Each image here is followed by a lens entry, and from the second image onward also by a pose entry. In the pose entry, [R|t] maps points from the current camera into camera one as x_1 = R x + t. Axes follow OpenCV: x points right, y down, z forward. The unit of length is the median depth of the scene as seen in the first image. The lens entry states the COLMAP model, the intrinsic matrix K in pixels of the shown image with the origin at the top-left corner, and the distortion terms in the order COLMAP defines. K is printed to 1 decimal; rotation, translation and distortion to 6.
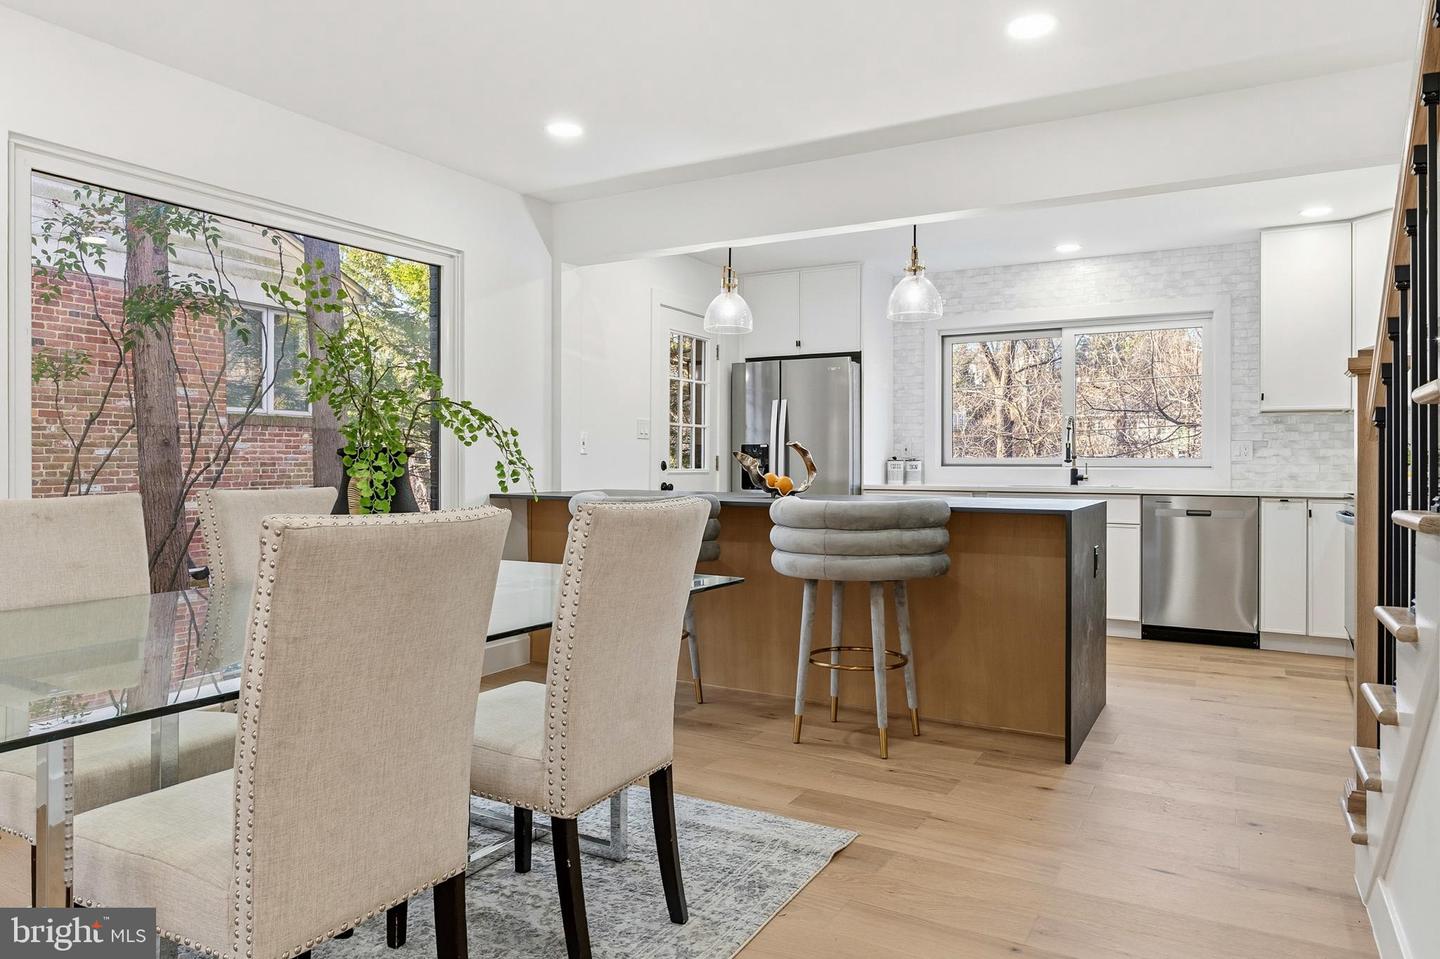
lens RADIAL K [[929.7, 0, 717.6], [0, 929.7, 460.7], [0, 0, 1]] dist [-0.001301, 0.000724]
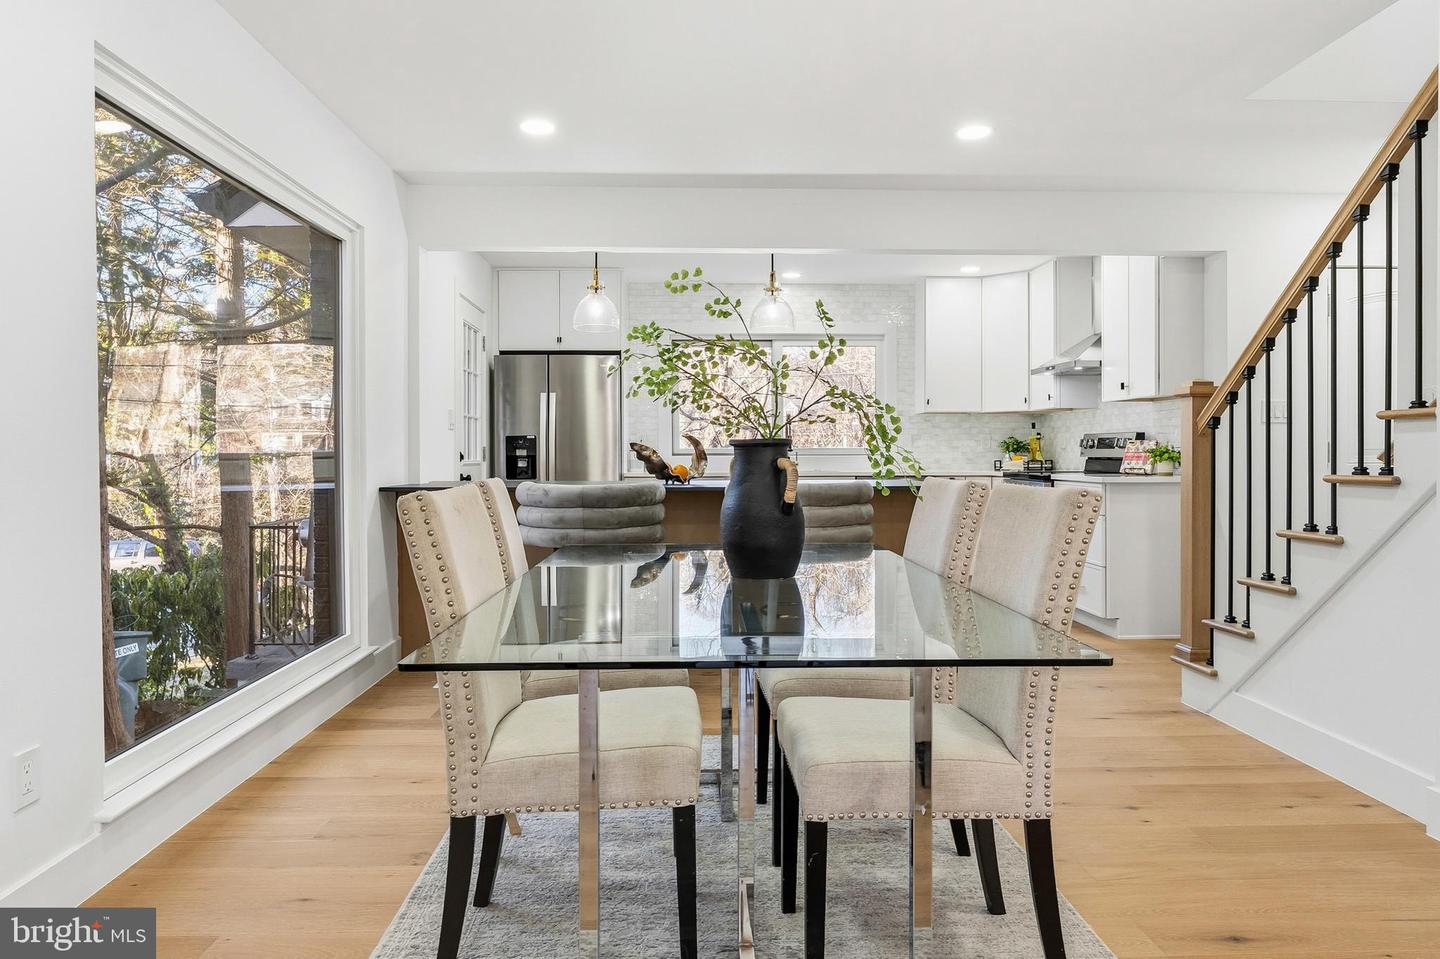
lens RADIAL K [[907.9, 0, 720.0], [0, 907.9, 479.5], [0, 0, 1]] dist [-0.002303, -0.000745]
pose [[0.855783, -0.020641, 0.516923, -0.340781], [0.004266, 0.999451, 0.032846, -0.000855], [-0.517317, -0.025904, 0.855401, 0.023756]]
